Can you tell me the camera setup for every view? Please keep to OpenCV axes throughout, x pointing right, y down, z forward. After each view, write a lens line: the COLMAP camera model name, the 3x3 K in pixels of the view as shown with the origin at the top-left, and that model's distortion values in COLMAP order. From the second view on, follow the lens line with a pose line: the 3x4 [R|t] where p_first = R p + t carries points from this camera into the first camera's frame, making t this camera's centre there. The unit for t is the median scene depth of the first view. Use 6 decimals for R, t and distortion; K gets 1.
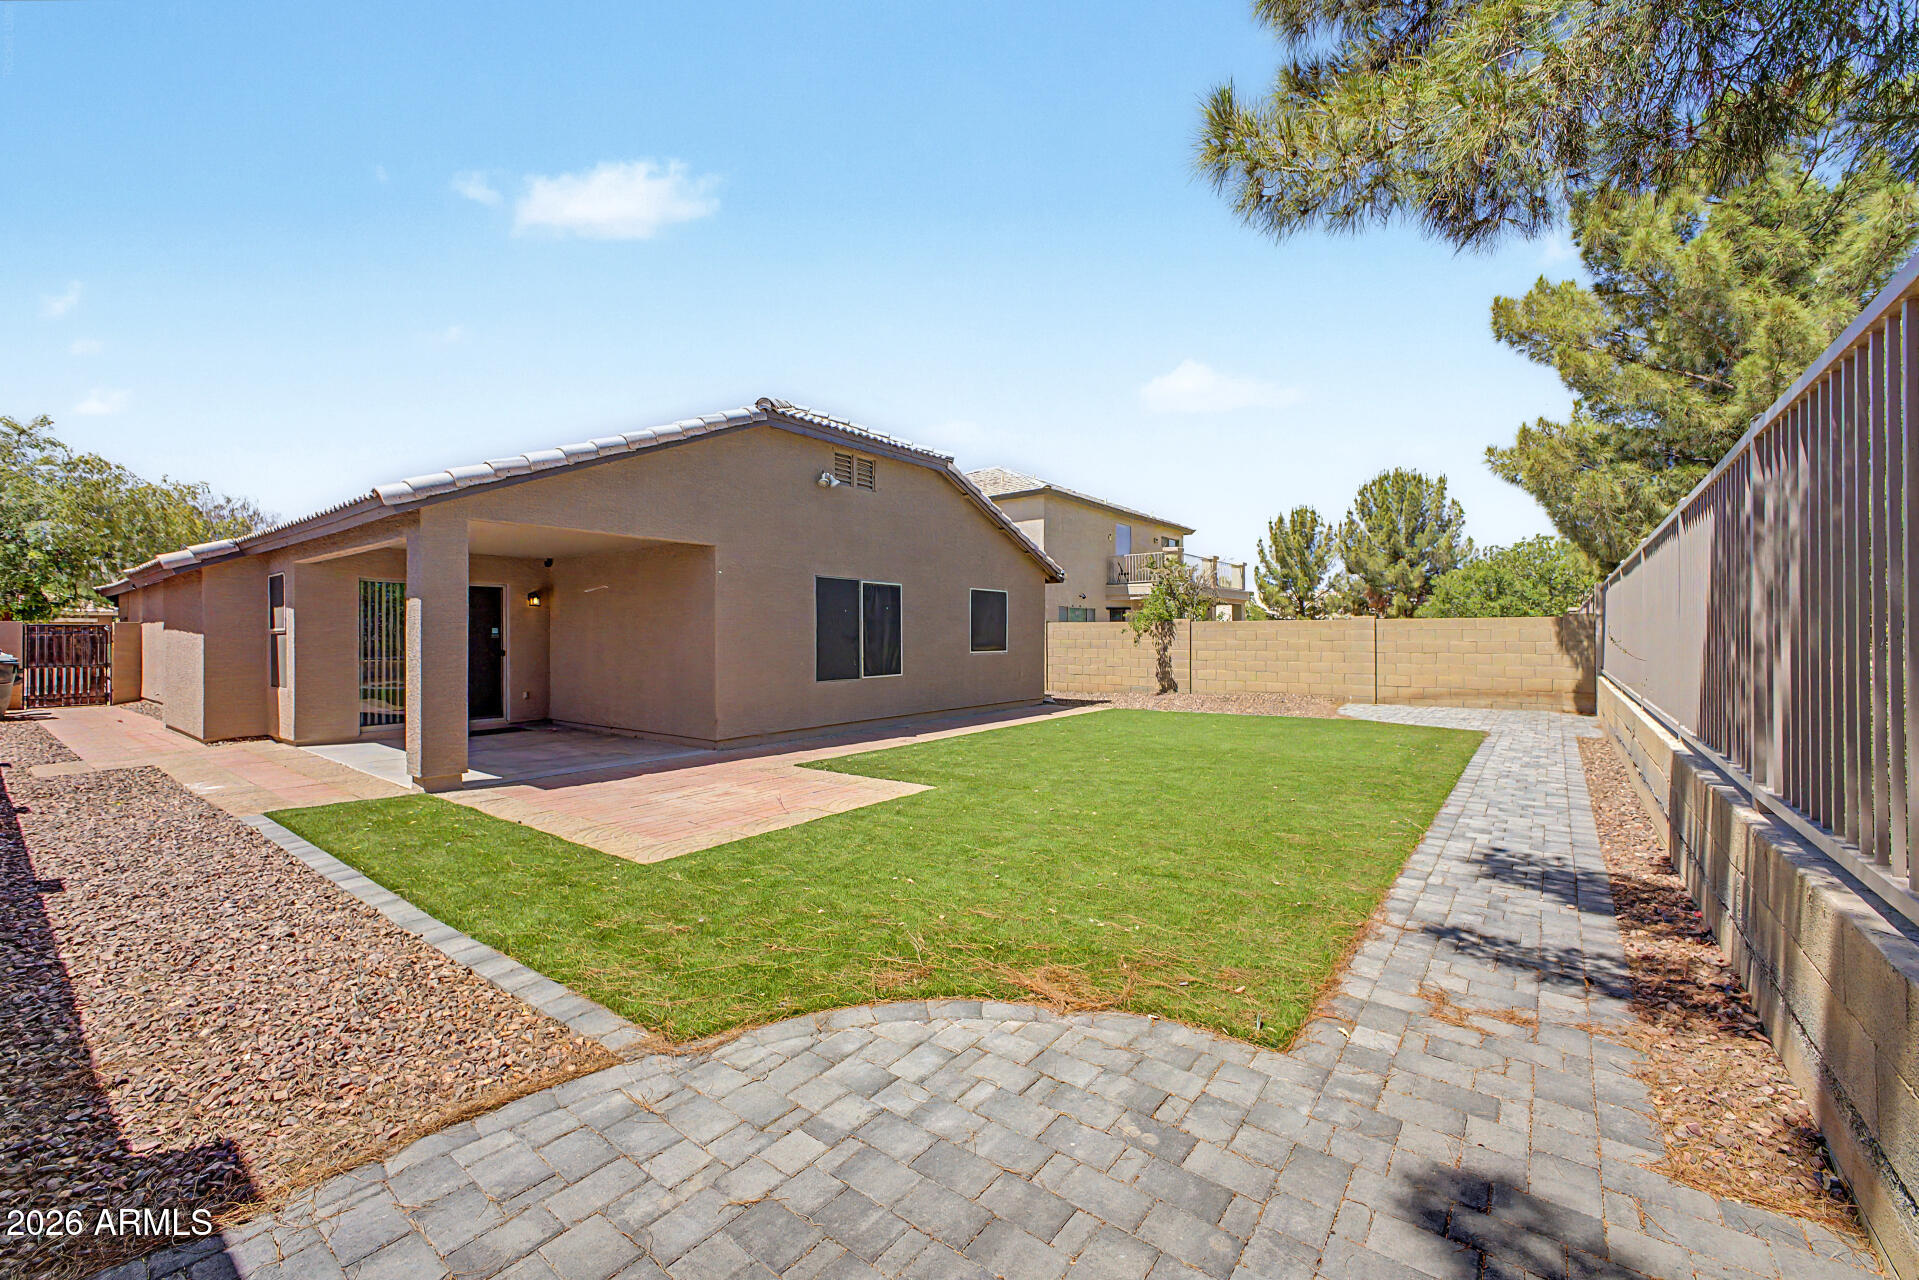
lens RADIAL K [[768.6, 0, 953.2], [0, 768.6, 644.2], [0, 0, 1]] dist [0.001063, 0.000022]
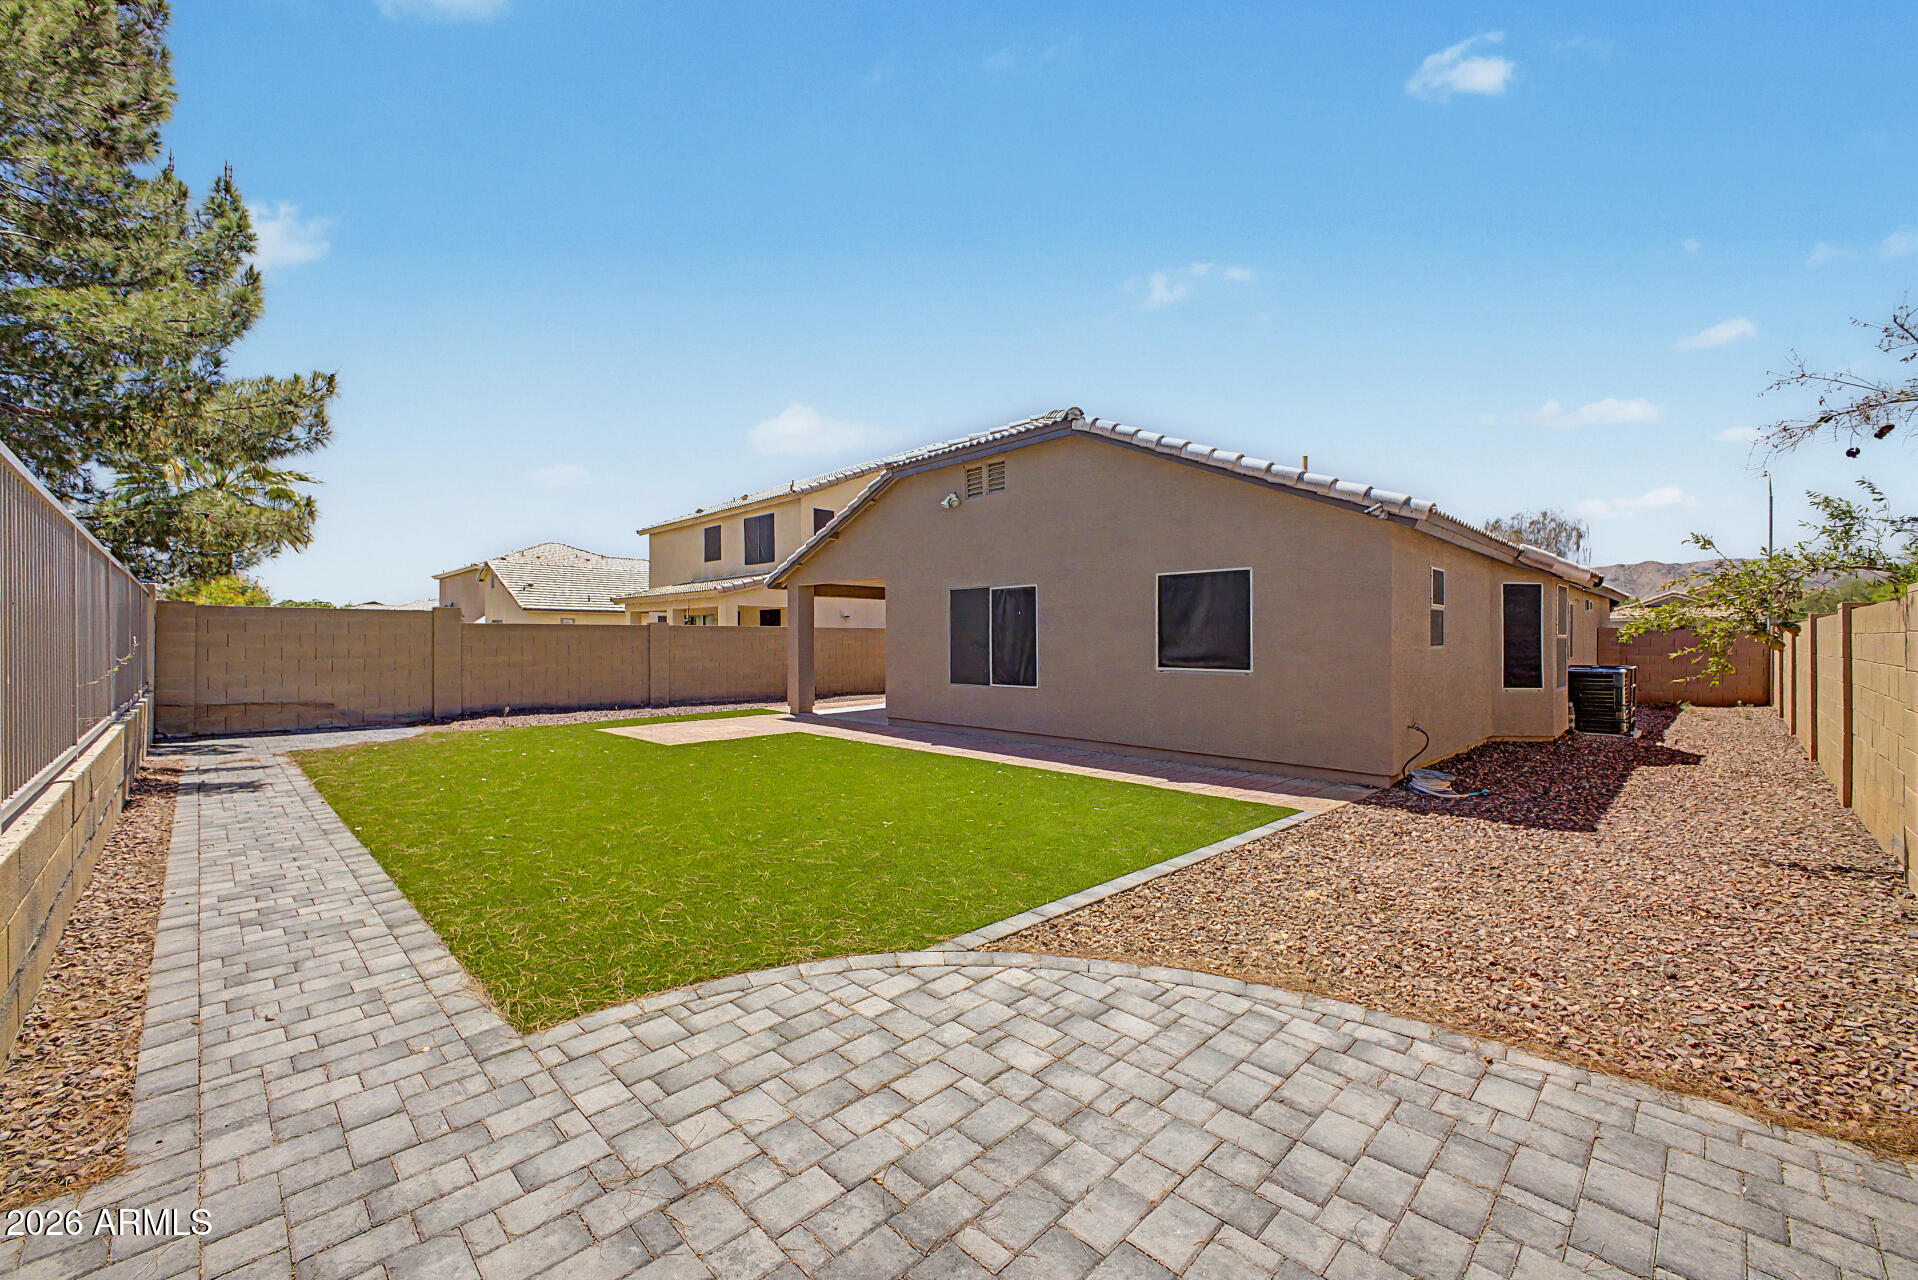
lens RADIAL K [[748.2, 0, 959.0], [0, 748.2, 640.0], [0, 0, 1]] dist [0.023337, -0.009320]
pose [[-0.123950, 0.005415, -0.992274, 0.795879], [-0.009334, 0.999935, 0.006623, -0.019881], [0.992245, 0.010083, -0.123891, 1.024164]]
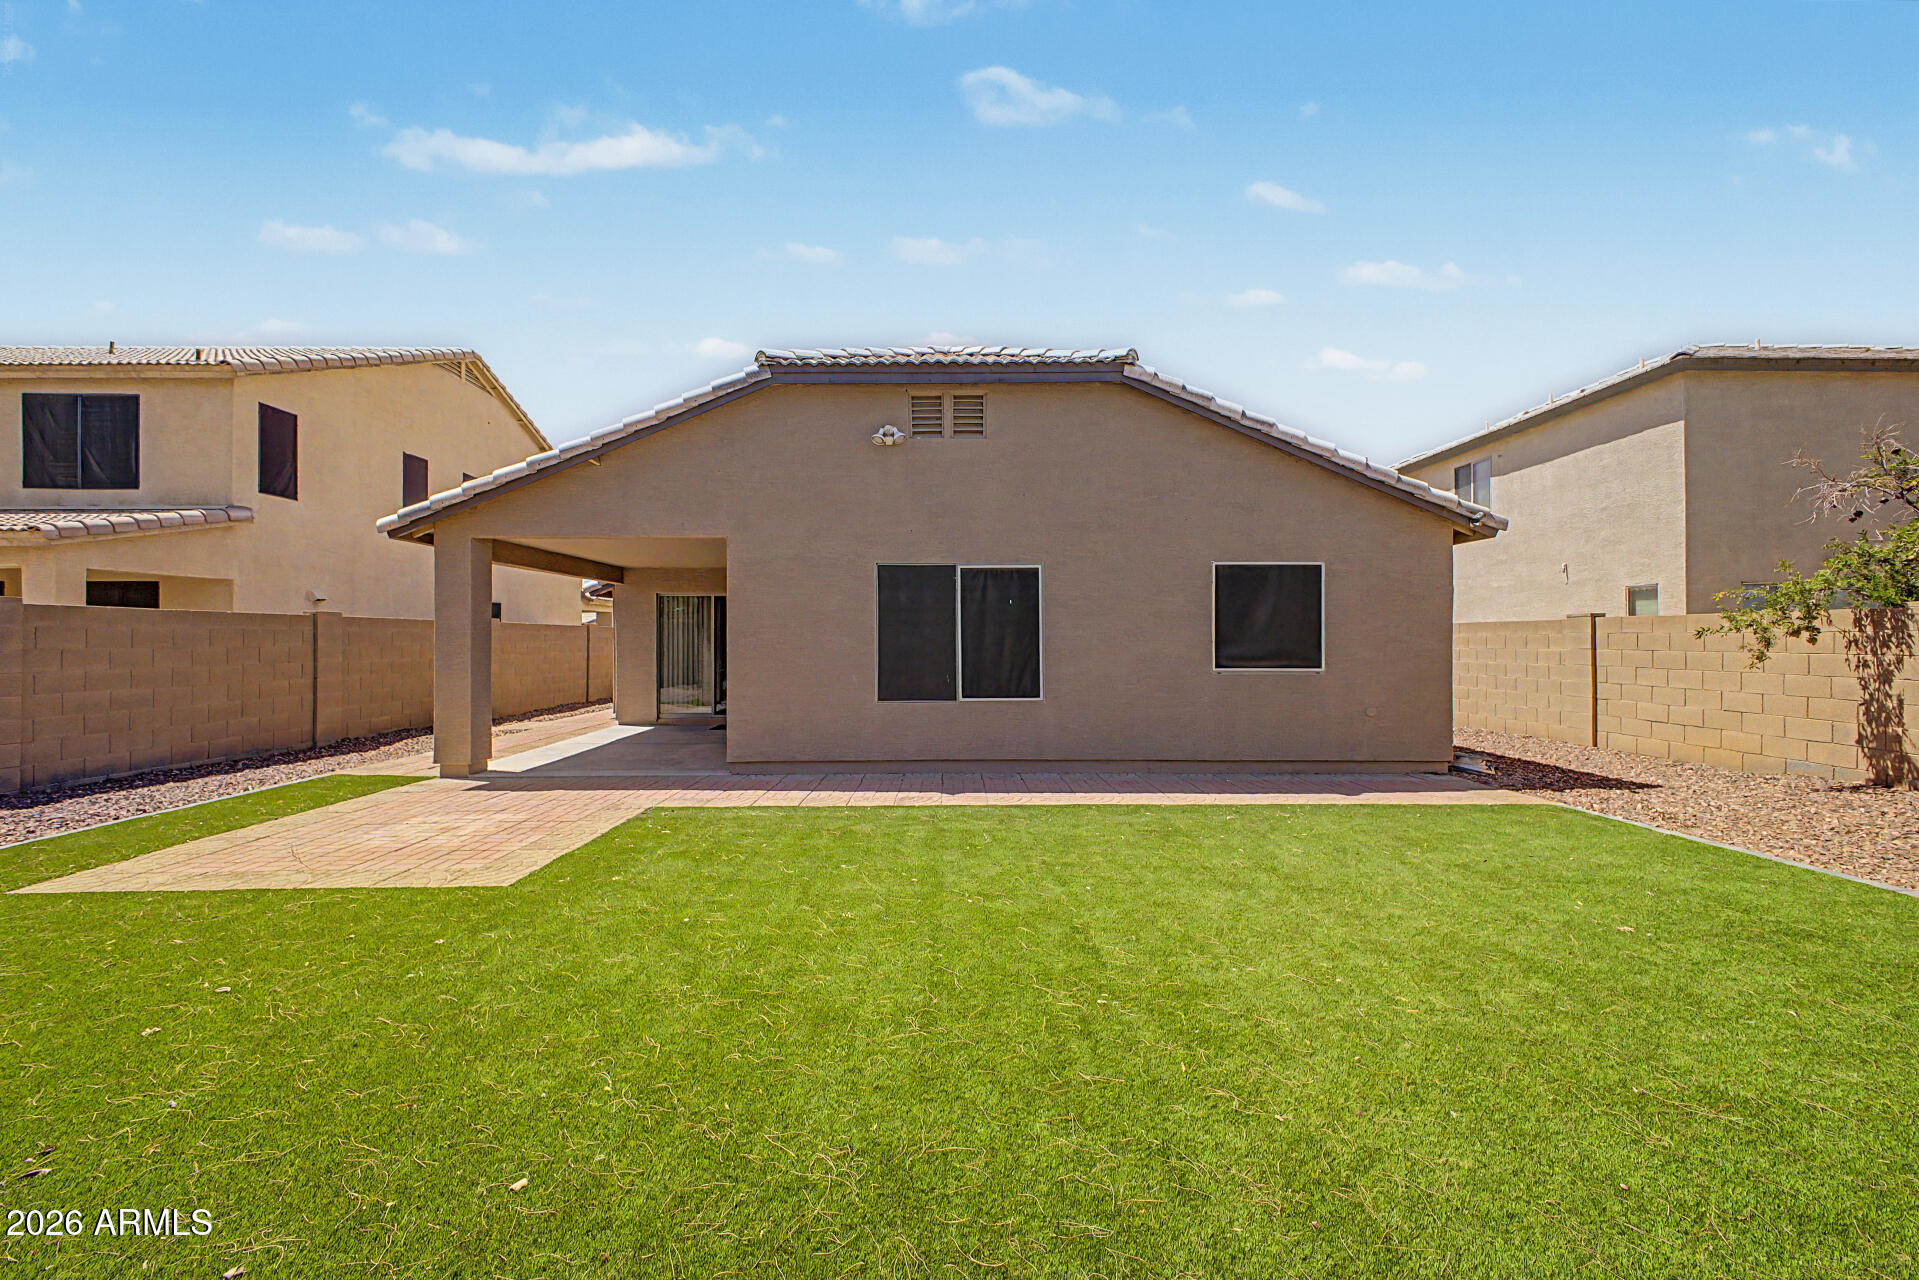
lens RADIAL K [[748.6, 0, 959.5], [0, 748.6, 640.0], [0, 0, 1]] dist [0.023337, -0.009320]
pose [[0.617553, 0.004807, -0.786514, 0.409283], [-0.009731, 0.999951, -0.001529, -0.011403], [0.786469, 0.008598, 0.617570, 0.540145]]
